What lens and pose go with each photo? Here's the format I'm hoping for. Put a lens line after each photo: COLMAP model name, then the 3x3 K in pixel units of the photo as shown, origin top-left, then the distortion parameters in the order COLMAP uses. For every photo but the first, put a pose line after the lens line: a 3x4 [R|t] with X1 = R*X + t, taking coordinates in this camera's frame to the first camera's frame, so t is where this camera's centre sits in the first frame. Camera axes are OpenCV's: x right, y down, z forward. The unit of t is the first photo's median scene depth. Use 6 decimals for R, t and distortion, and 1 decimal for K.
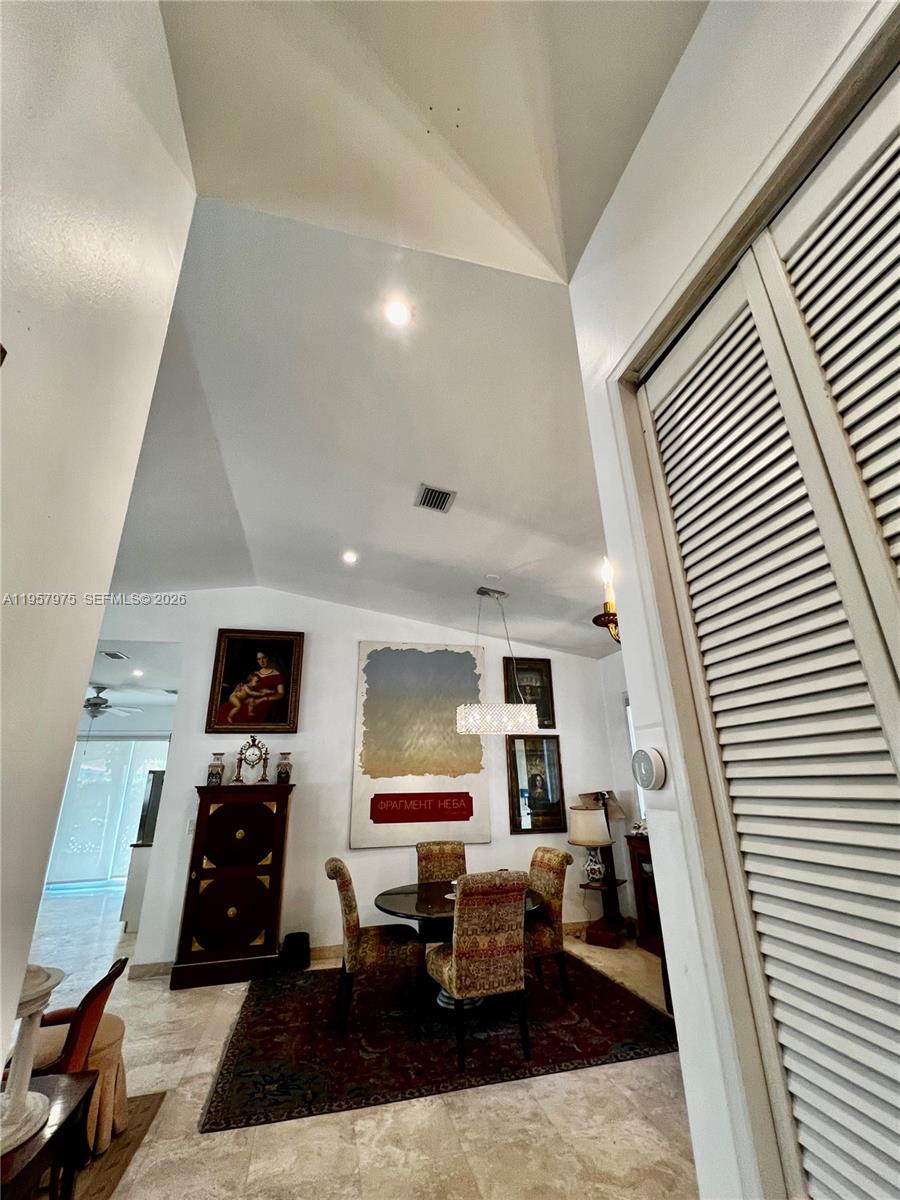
lens RADIAL K [[499.2, 0, 450.0], [0, 499.2, 600.0], [0, 0, 1]] dist [-0.002513, 0.000484]
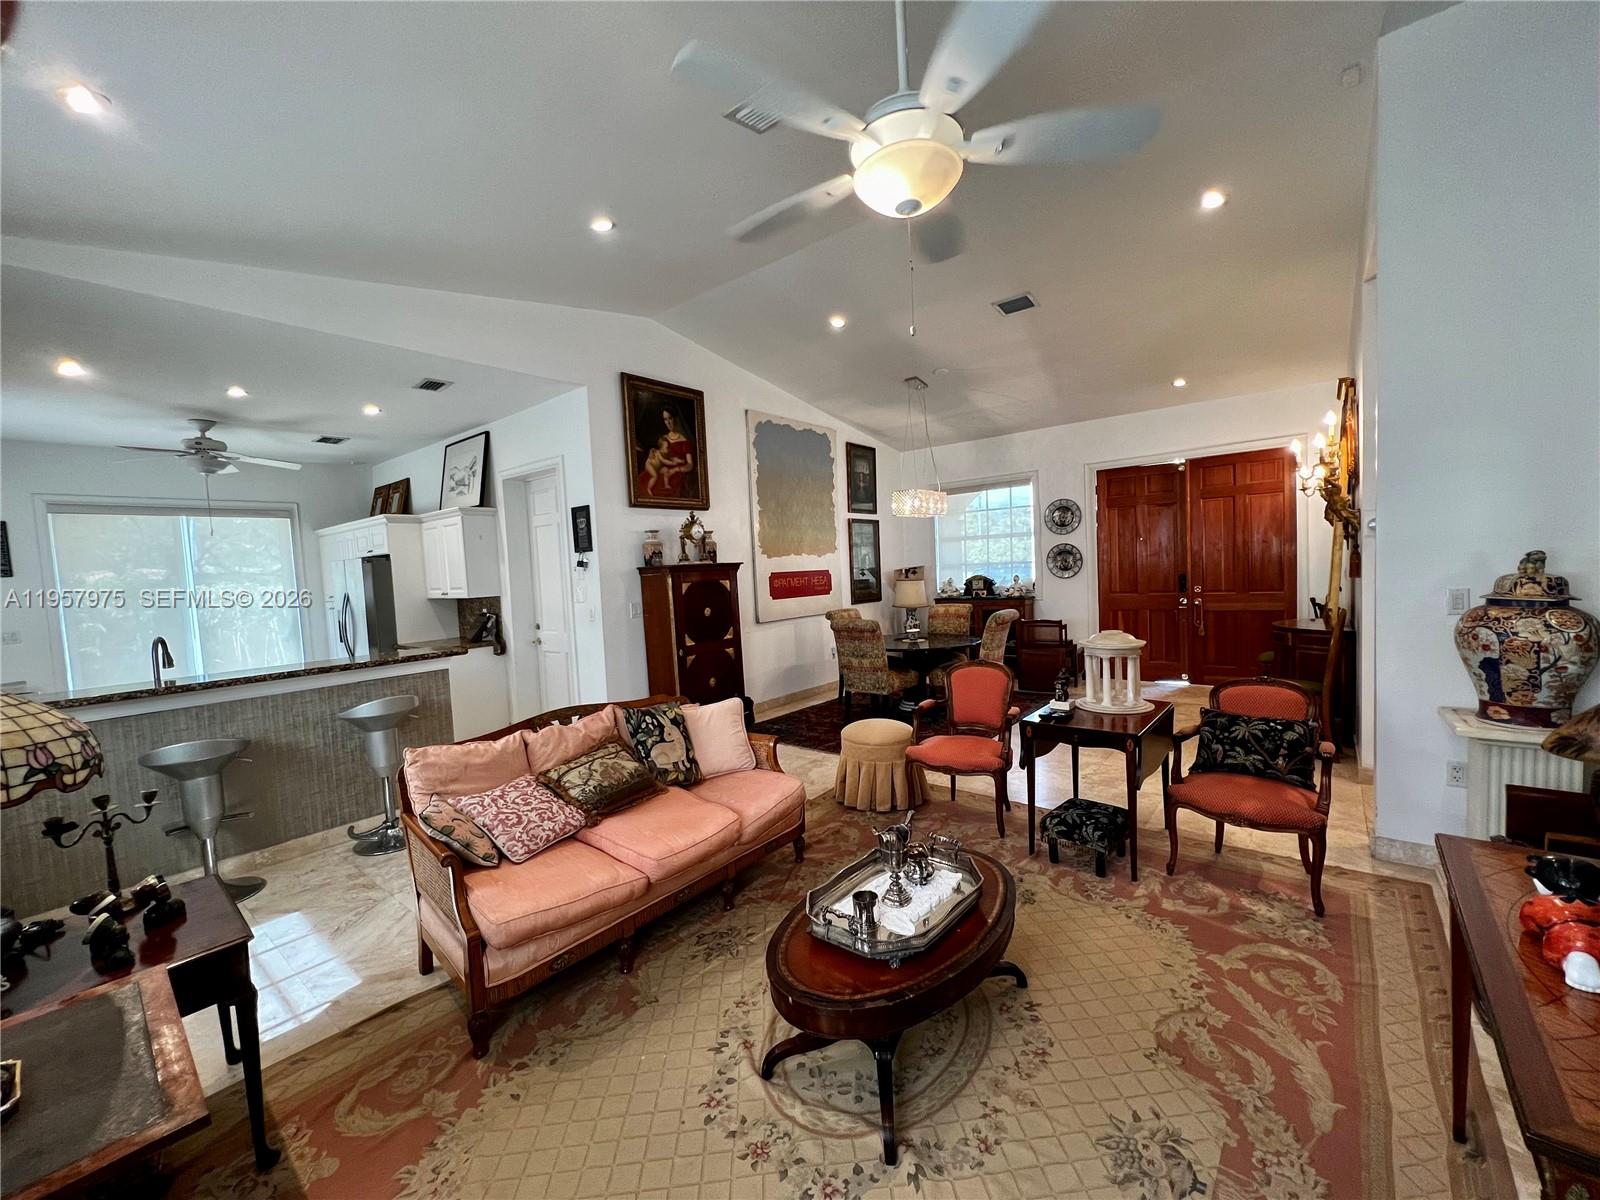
lens RADIAL K [[642.1, 0, 798.6], [0, 642.1, 602.9], [0, 0, 1]] dist [0.000606, -0.000220]
pose [[0.800499, -0.053905, 0.596905, -0.898451], [-0.172555, 0.933047, 0.315671, 0.031592], [-0.573957, -0.355693, 0.737601, -0.000043]]
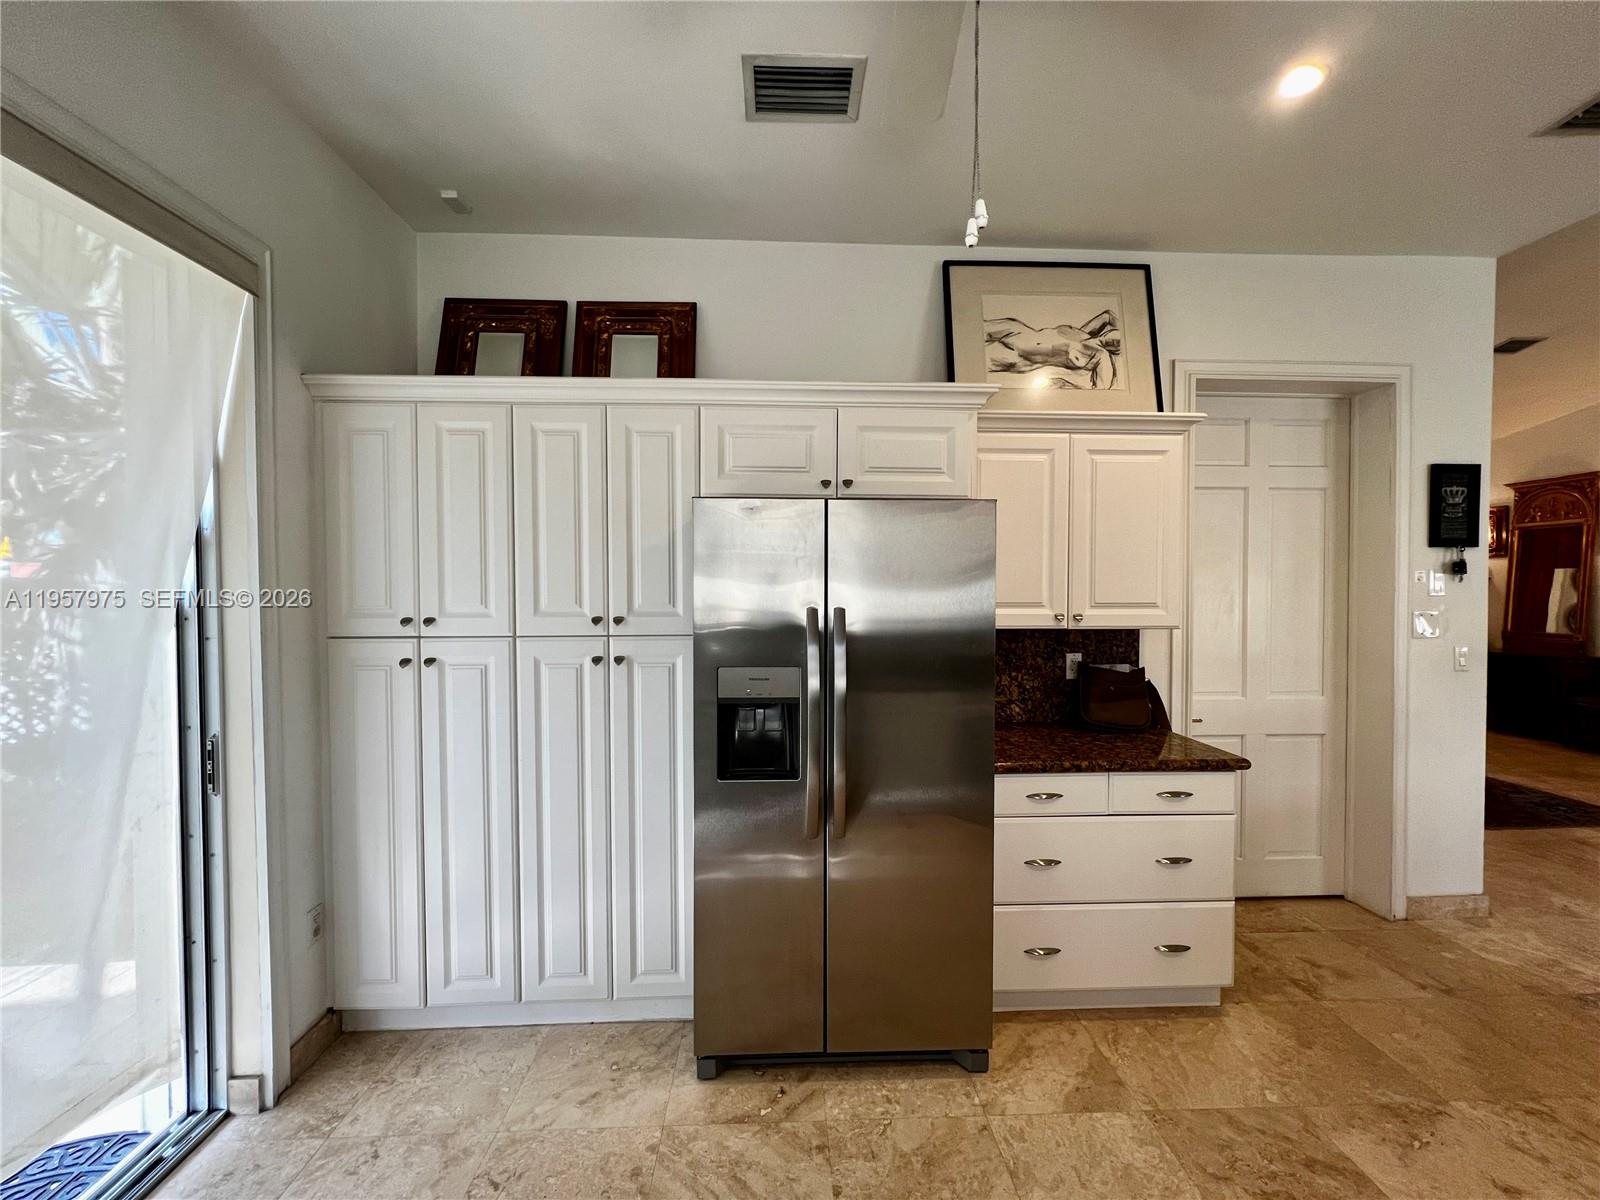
lens RADIAL K [[639.1, 0, 800.9], [0, 639.1, 603.7], [0, 0, 1]] dist [0.000021, -0.000162]
pose [[0.202104, -0.002745, 0.979360, -1.227741], [-0.336384, 0.938965, 0.072049, 0.540459], [-0.919782, -0.344002, 0.188846, 1.394361]]
